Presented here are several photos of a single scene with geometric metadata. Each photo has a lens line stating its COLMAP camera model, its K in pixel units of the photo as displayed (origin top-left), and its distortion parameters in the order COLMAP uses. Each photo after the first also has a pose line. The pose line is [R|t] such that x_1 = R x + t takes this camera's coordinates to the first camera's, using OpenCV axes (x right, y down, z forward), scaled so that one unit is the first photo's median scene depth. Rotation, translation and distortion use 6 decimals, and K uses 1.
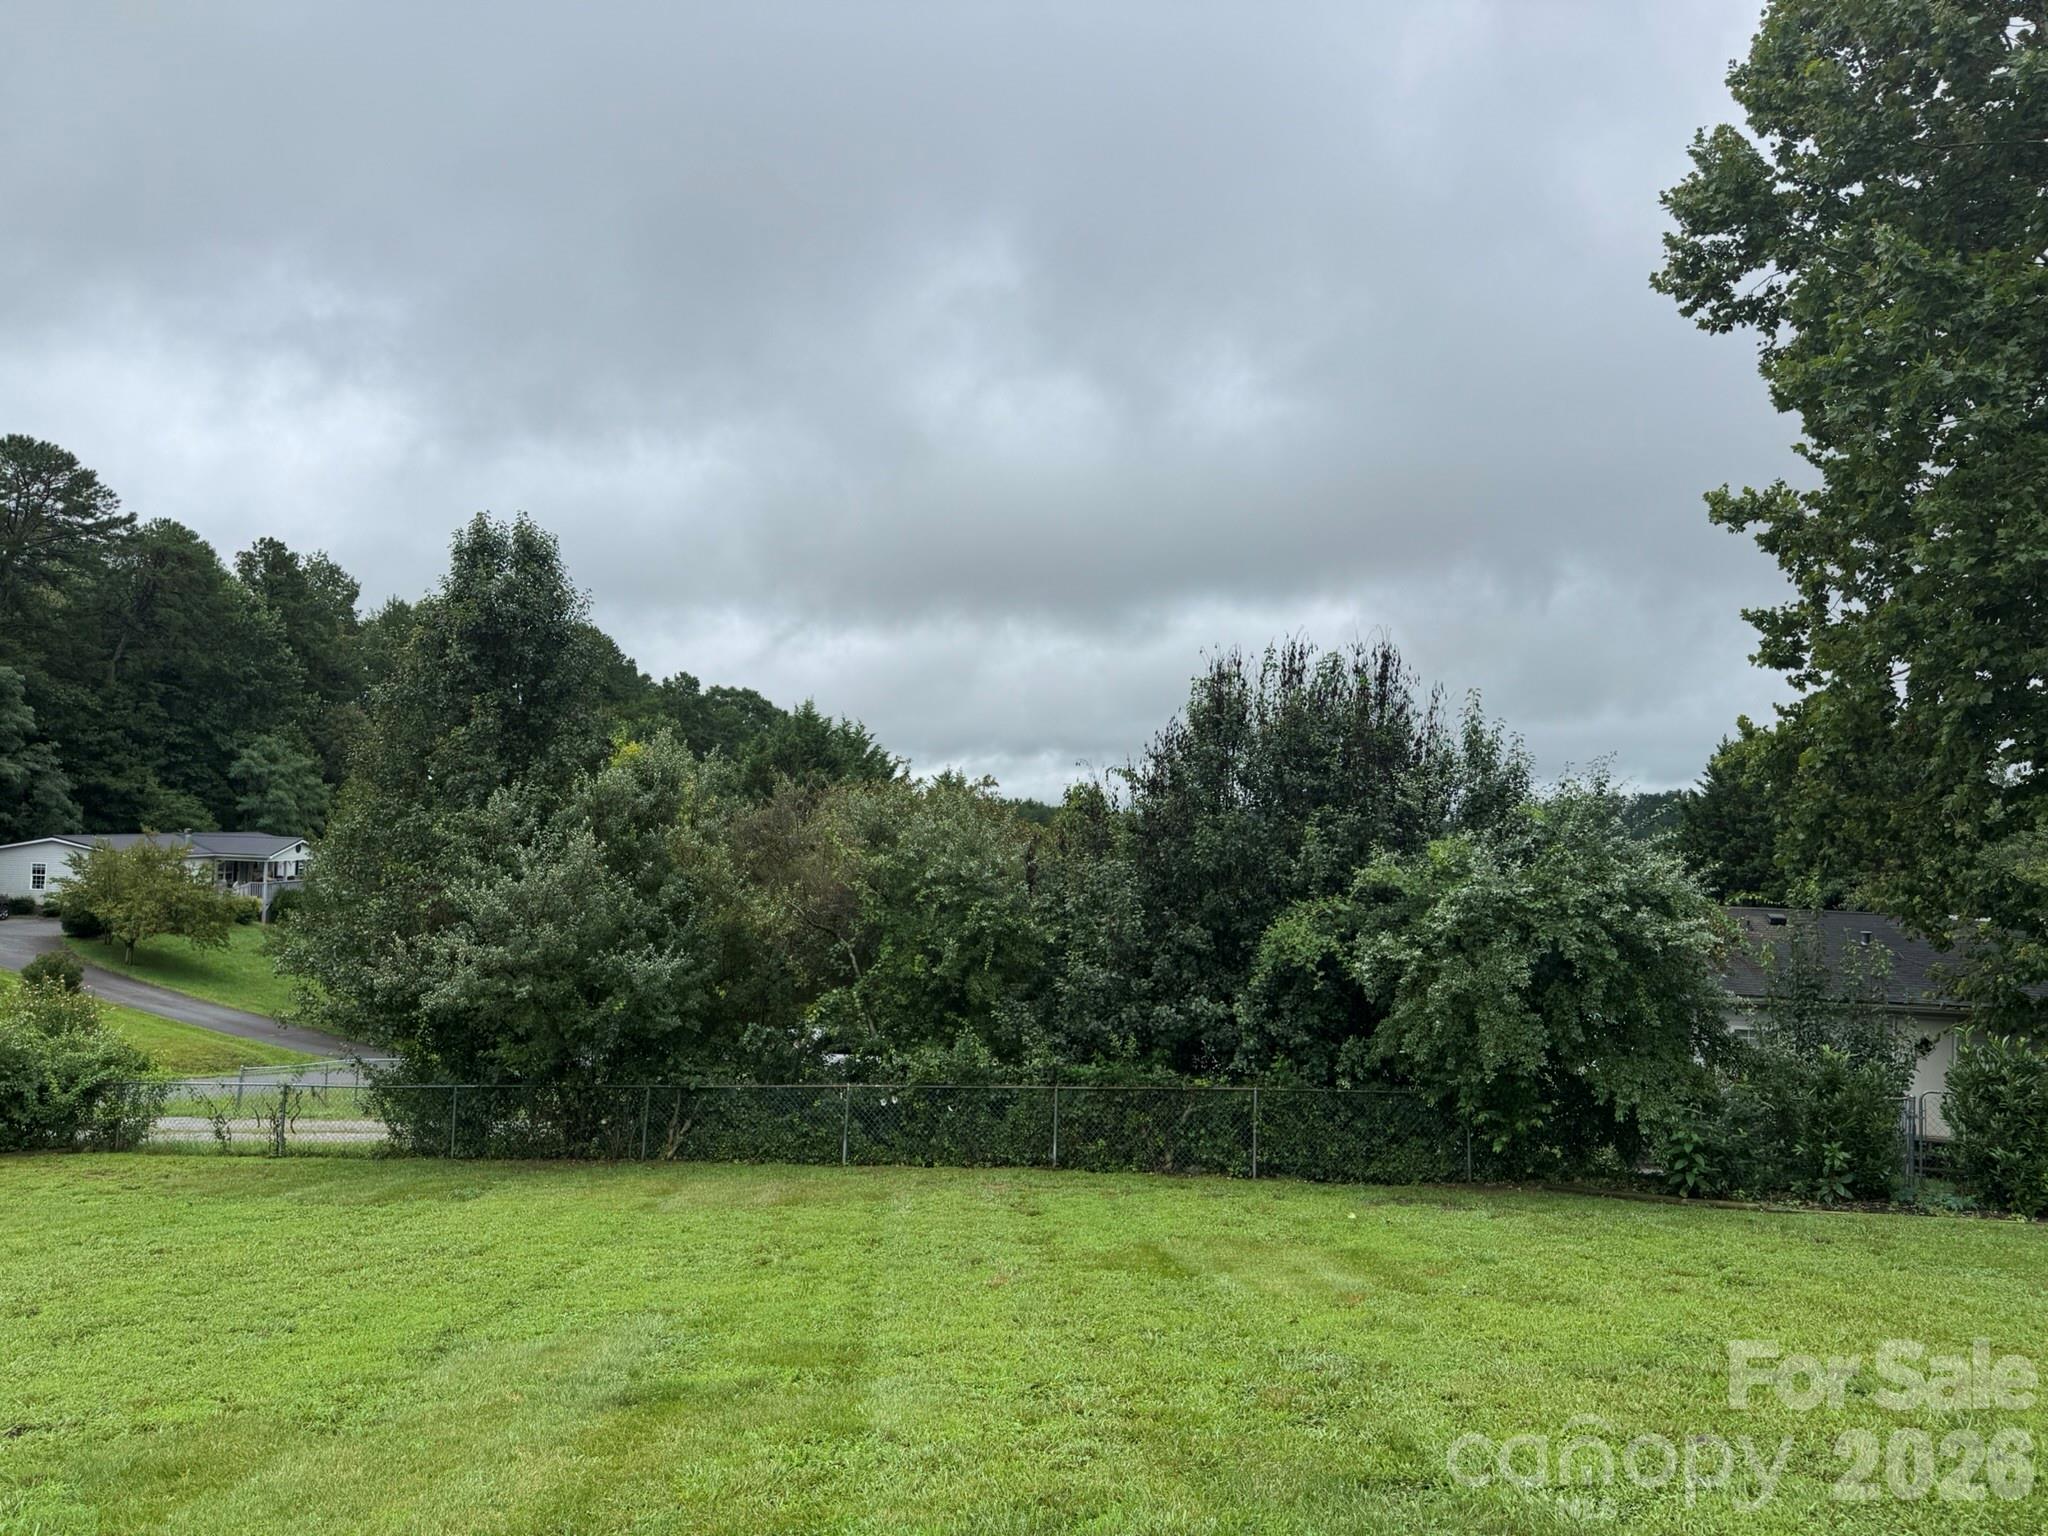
lens RADIAL K [[1440.4, 0, 1004.9], [0, 1440.4, 768.9], [0, 0, 1]] dist [0.054522, -0.056325]
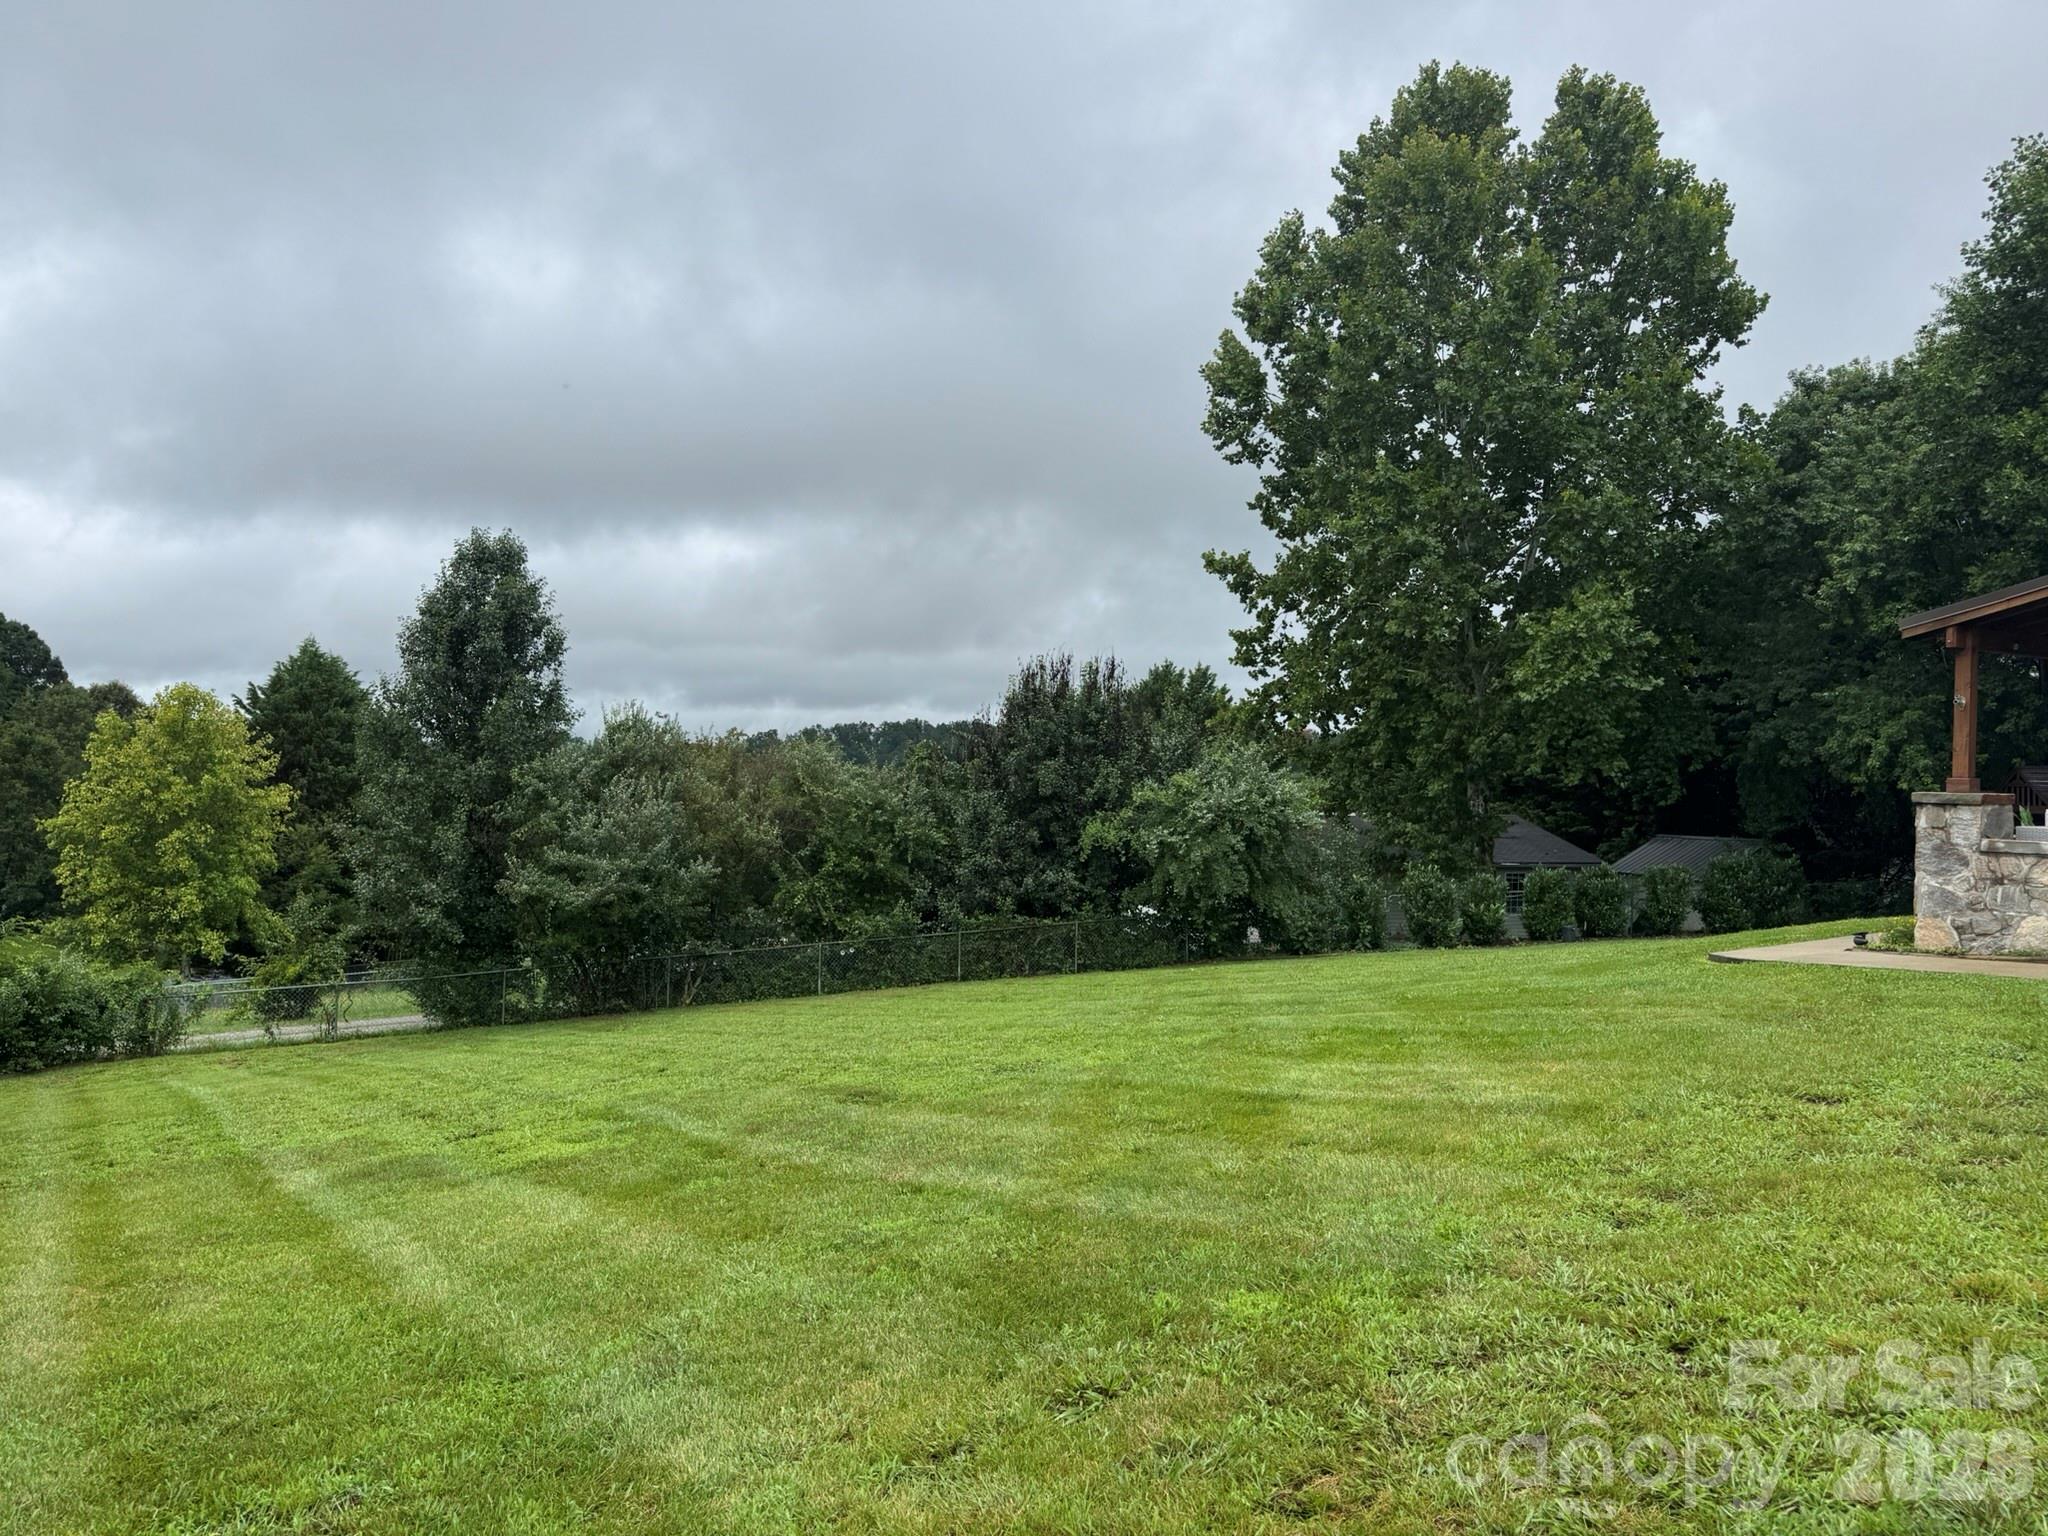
lens RADIAL K [[1419.6, 0, 1020.9], [0, 1419.6, 769.9], [0, 0, 1]] dist [0.114912, -0.155632]
pose [[0.878935, -0.013660, 0.476746, -0.494450], [-0.007815, 0.999043, 0.043033, -0.021423], [-0.476878, -0.041549, 0.877987, -0.313527]]
